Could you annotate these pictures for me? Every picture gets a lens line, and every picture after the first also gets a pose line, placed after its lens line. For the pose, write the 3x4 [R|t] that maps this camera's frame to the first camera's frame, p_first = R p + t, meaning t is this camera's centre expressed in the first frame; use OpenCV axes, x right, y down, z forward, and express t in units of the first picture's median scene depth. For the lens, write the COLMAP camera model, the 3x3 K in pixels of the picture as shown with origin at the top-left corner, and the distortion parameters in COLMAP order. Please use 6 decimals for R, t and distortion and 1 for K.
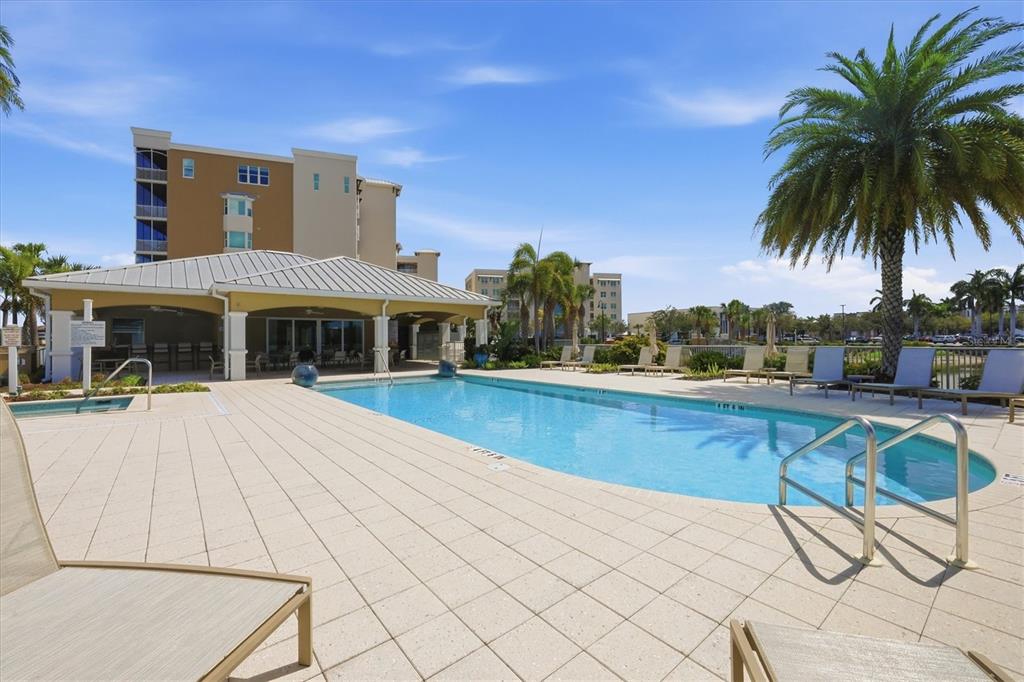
lens RADIAL K [[417.0, 0, 512.0], [0, 417.0, 341.0], [0, 0, 1]] dist [0.001142, 0.000180]
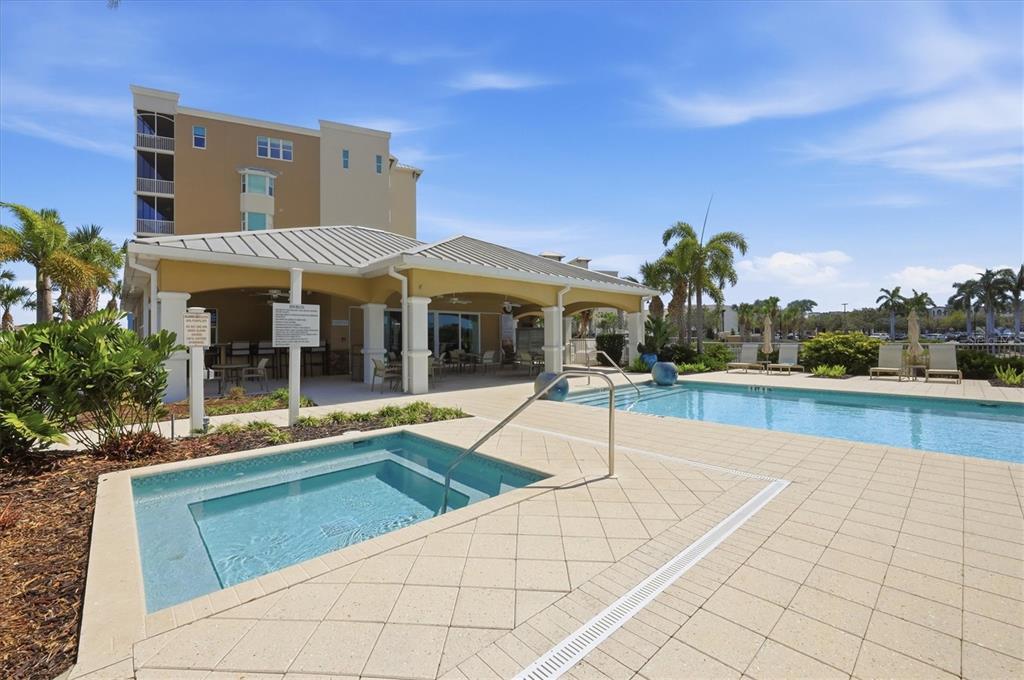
lens RADIAL K [[417.0, 0, 512.0], [0, 417.0, 340.0], [0, 0, 1]] dist [0.001142, 0.000180]
pose [[0.997481, -0.000489, 0.070934, -0.194027], [0.000378, 0.999999, 0.001577, 0.000804], [-0.070935, -0.001546, 0.997480, 0.098762]]
